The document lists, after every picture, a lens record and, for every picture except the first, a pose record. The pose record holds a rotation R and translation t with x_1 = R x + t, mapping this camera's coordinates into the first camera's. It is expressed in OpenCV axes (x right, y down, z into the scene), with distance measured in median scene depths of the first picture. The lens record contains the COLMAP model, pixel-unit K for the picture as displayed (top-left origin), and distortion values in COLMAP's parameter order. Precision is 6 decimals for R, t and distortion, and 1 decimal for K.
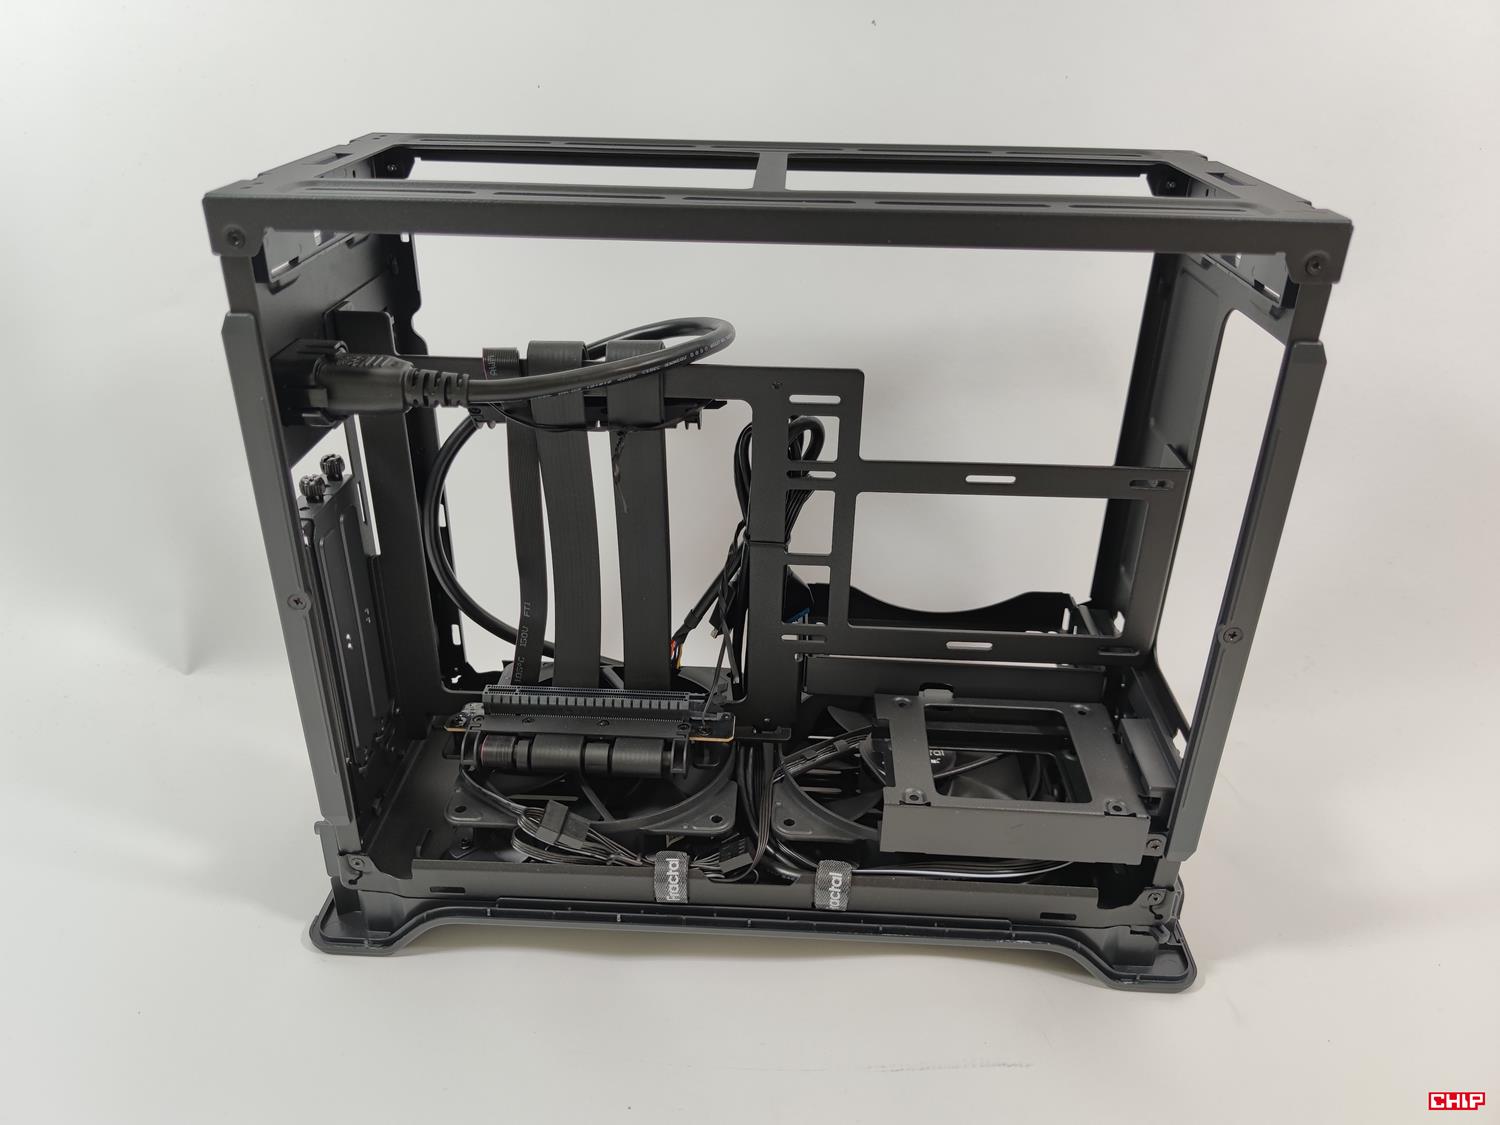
lens RADIAL K [[1080.5, 0, 732.3], [0, 1080.5, 527.3], [0, 0, 1]] dist [0.003613, 0.000728]
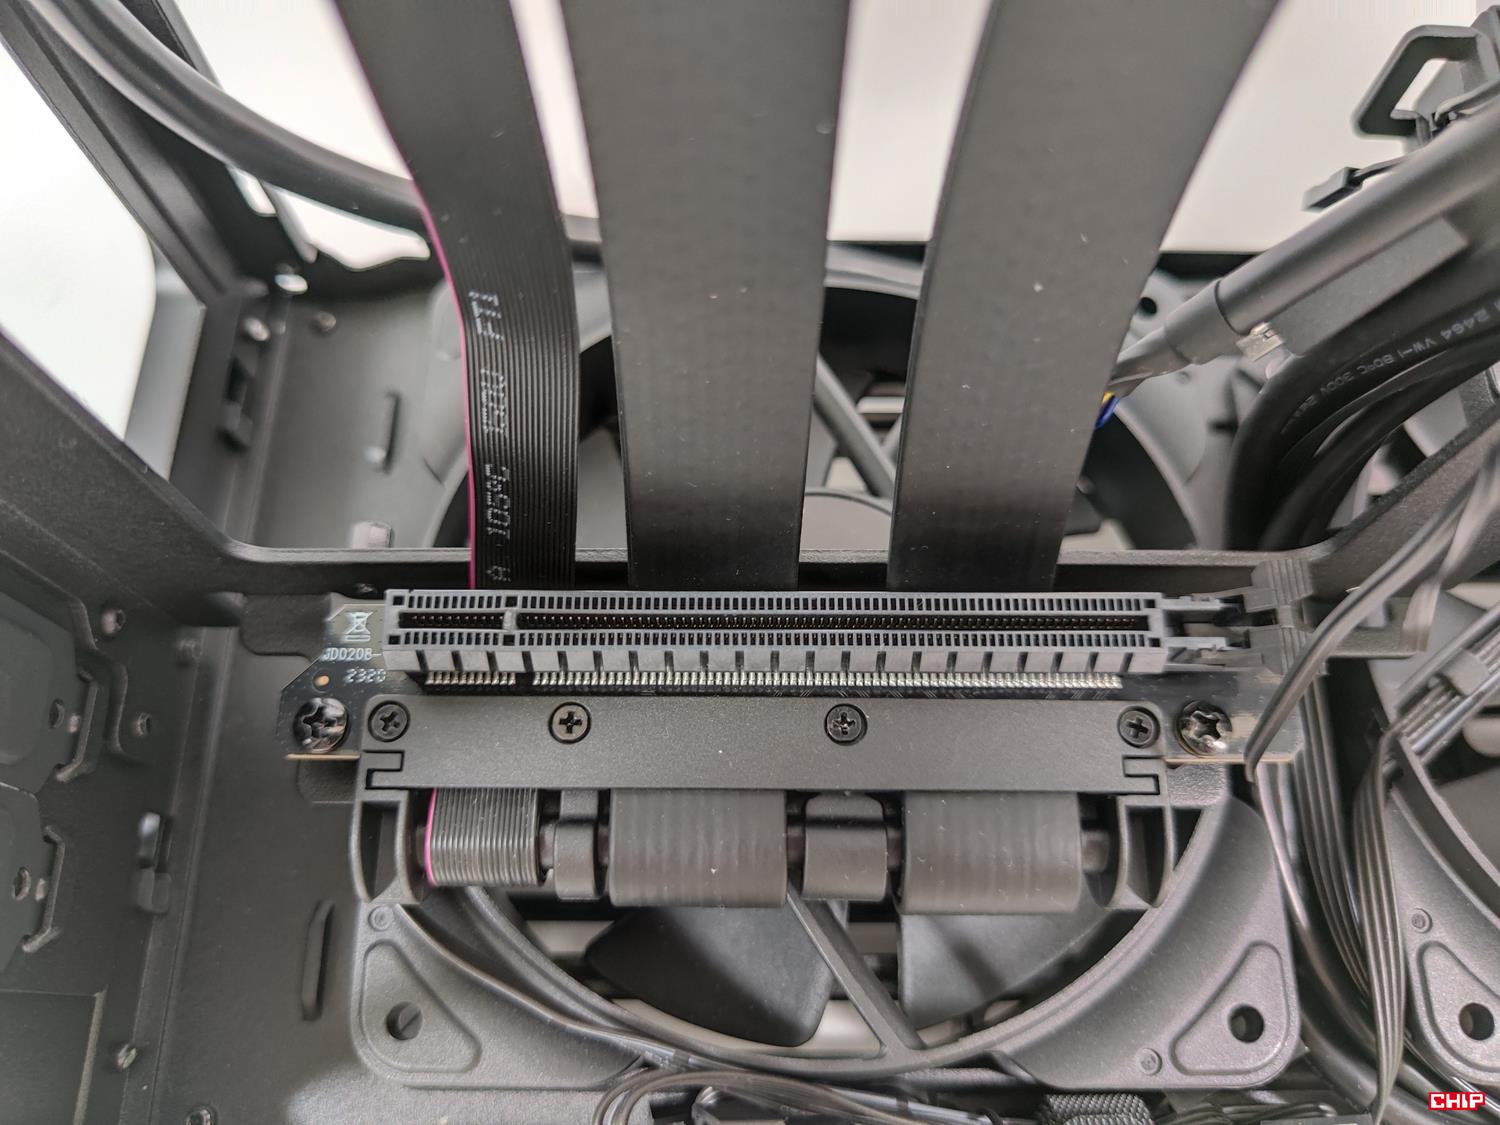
lens RADIAL K [[1144.6, 0, 750.0], [0, 1144.6, 562.5], [0, 0, 1]] dist [0.001766, -0.000575]
pose [[0.999045, -0.043548, 0.003580, -0.147692], [0.029763, 0.738208, 0.673917, -0.047063], [-0.031991, -0.673167, 0.738799, 0.838831]]
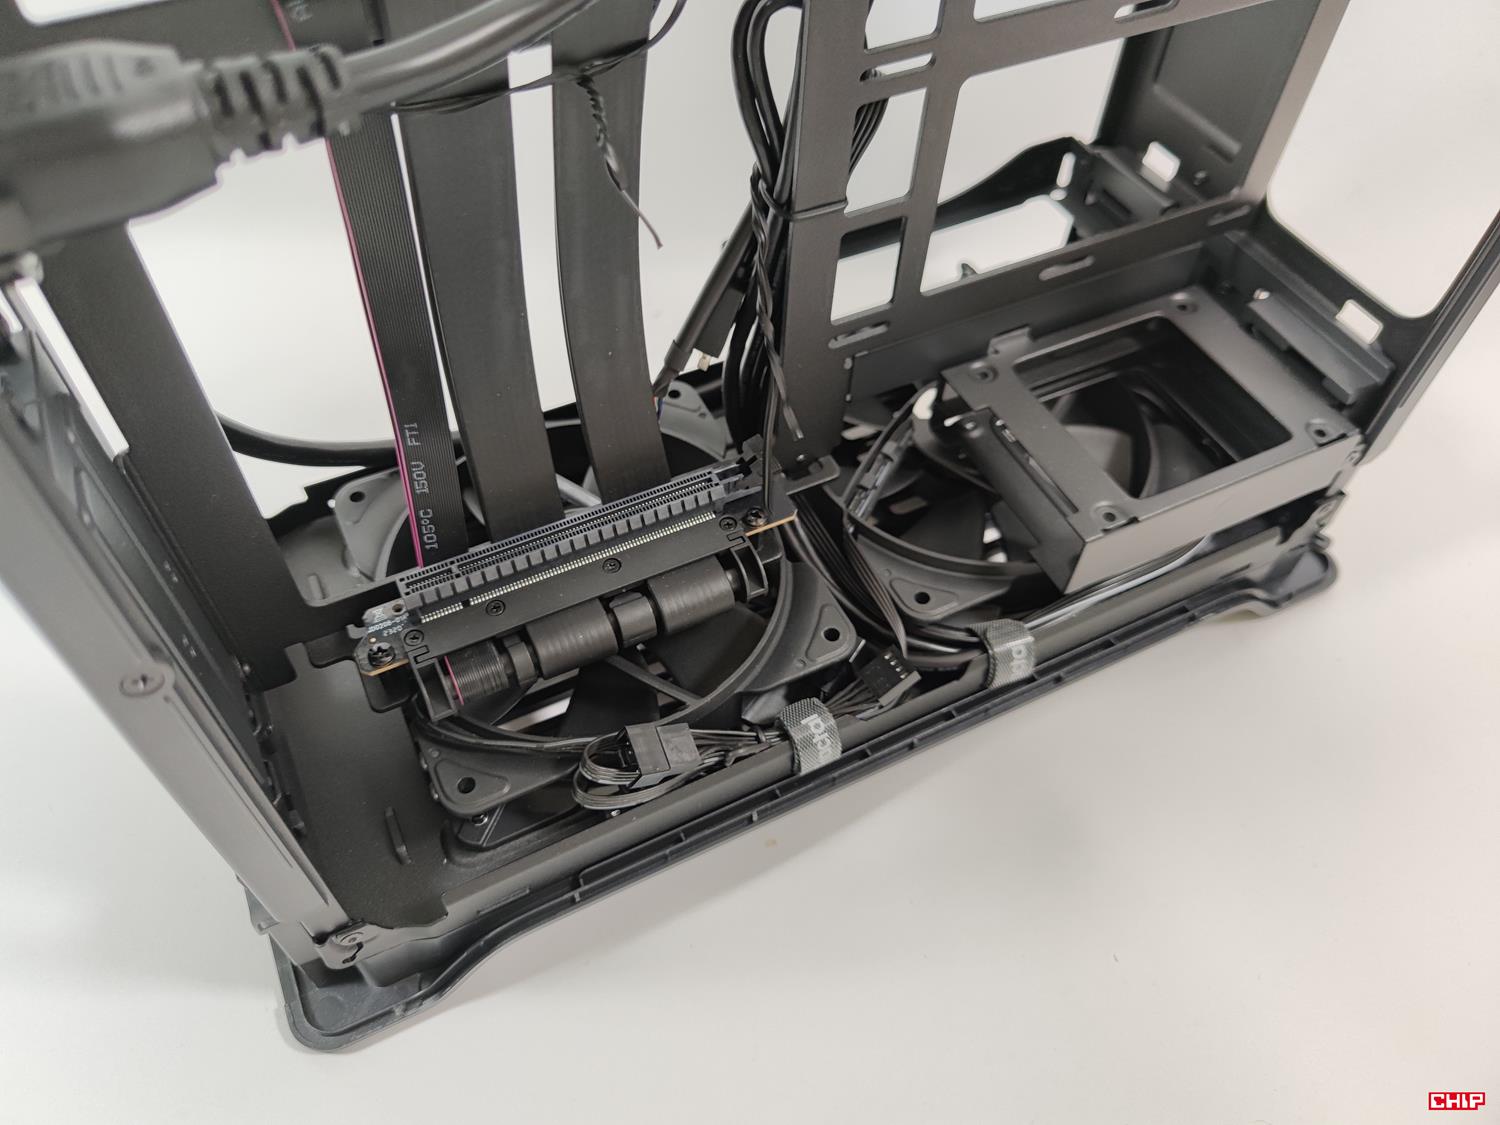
lens RADIAL K [[1129.8, 0, 745.4], [0, 1129.8, 555.0], [0, 0, 1]] dist [-0.011448, -0.004287]
pose [[0.872606, -0.379964, 0.306897, -0.258498], [0.205211, 0.855402, 0.475579, -0.121217], [-0.443223, -0.352014, 0.824402, 0.443439]]
